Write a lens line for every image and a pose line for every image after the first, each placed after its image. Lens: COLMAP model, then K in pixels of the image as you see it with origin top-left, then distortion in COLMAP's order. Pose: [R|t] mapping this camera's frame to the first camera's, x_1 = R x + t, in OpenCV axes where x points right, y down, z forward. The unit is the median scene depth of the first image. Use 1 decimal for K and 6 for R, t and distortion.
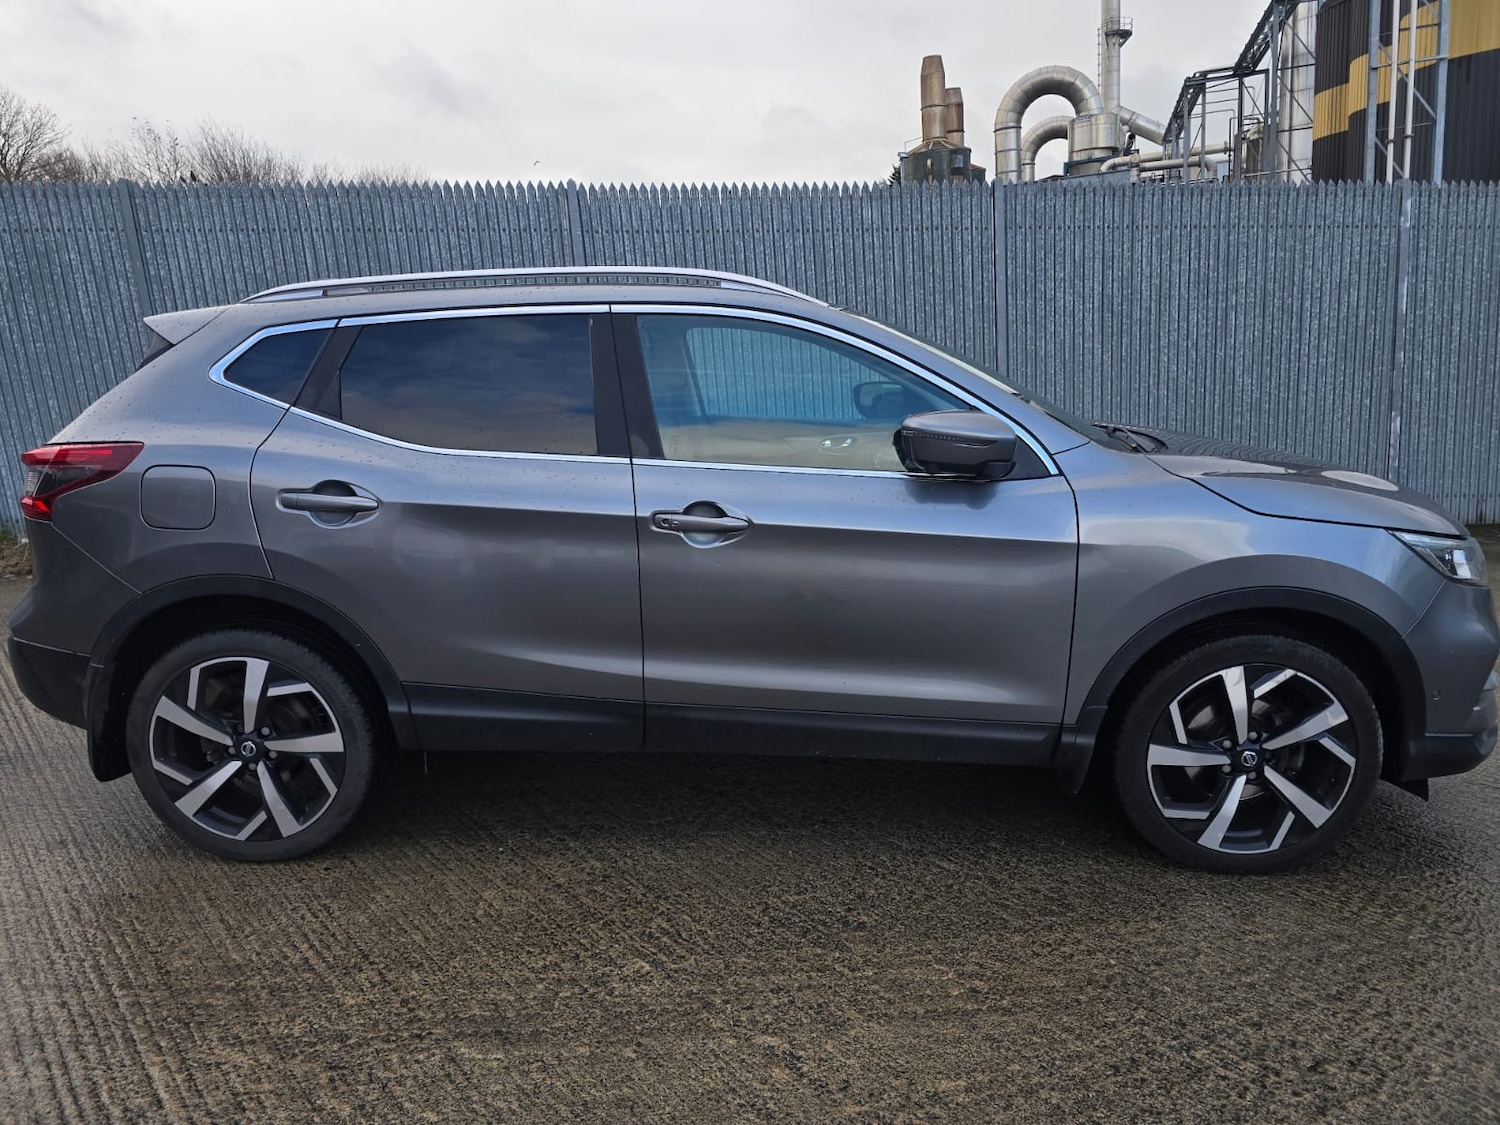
lens RADIAL K [[1003.1, 0, 750.0], [0, 1003.1, 562.5], [0, 0, 1]] dist [0.051056, -0.052548]
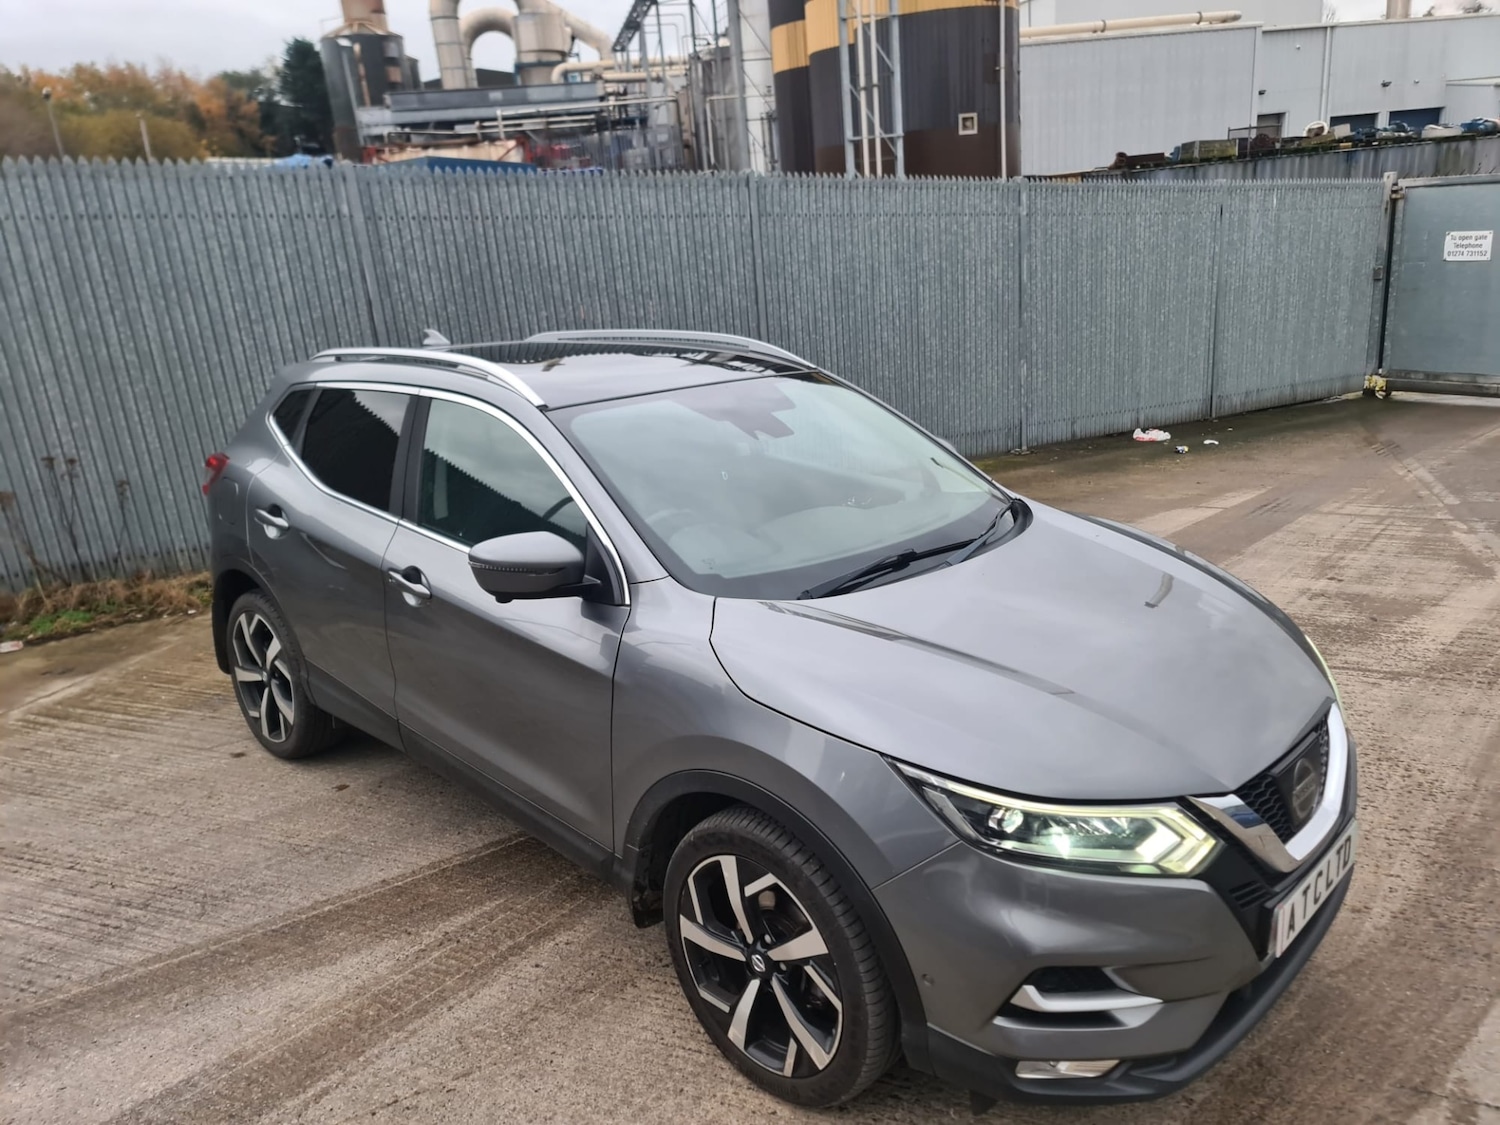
lens RADIAL K [[1098.5, 0, 779.3], [0, 1098.5, 562.0], [0, 0, 1]] dist [0.040756, 0.000220]
pose [[0.857989, -0.151014, 0.490968, -0.366243], [0.121575, 0.988352, 0.091542, -0.064022], [-0.499073, -0.018853, 0.866355, -0.057642]]
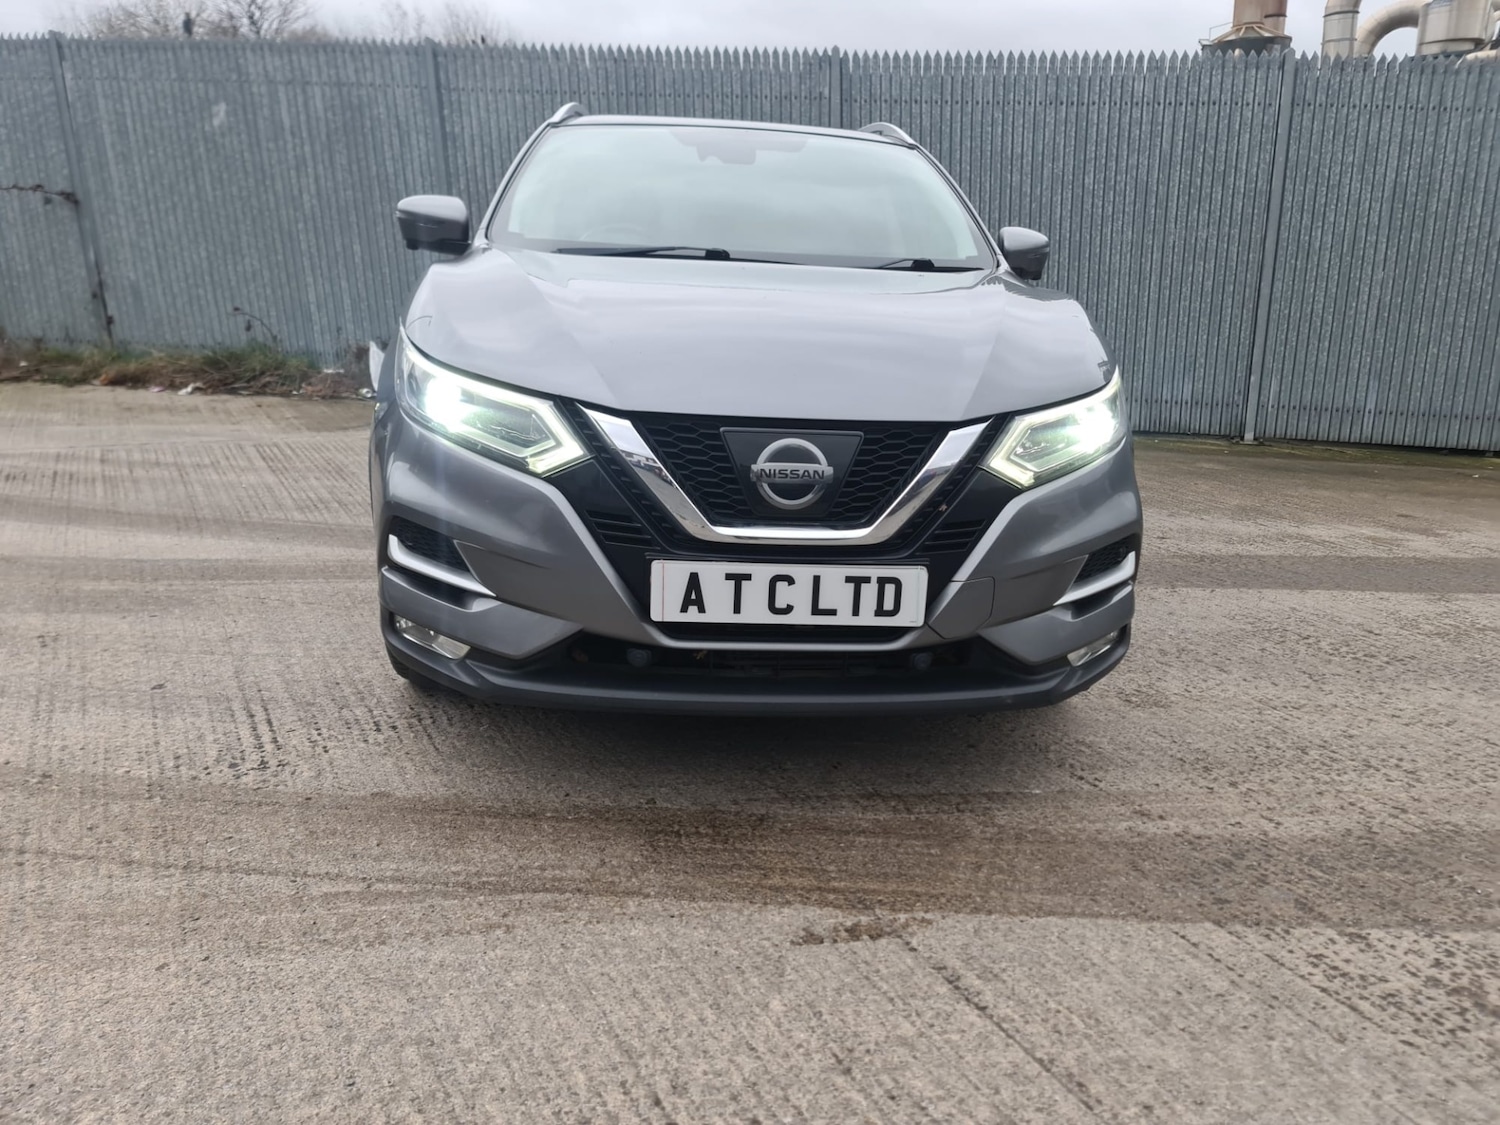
lens RADIAL K [[1096.9, 0, 756.4], [0, 1096.9, 582.2], [0, 0, 1]] dist [0.079389, -0.074844]
pose [[0.977905, 0.103453, -0.181655, 0.002460], [-0.091092, 0.993004, 0.075142, 0.072492], [0.188157, -0.056935, 0.980487, -0.128820]]
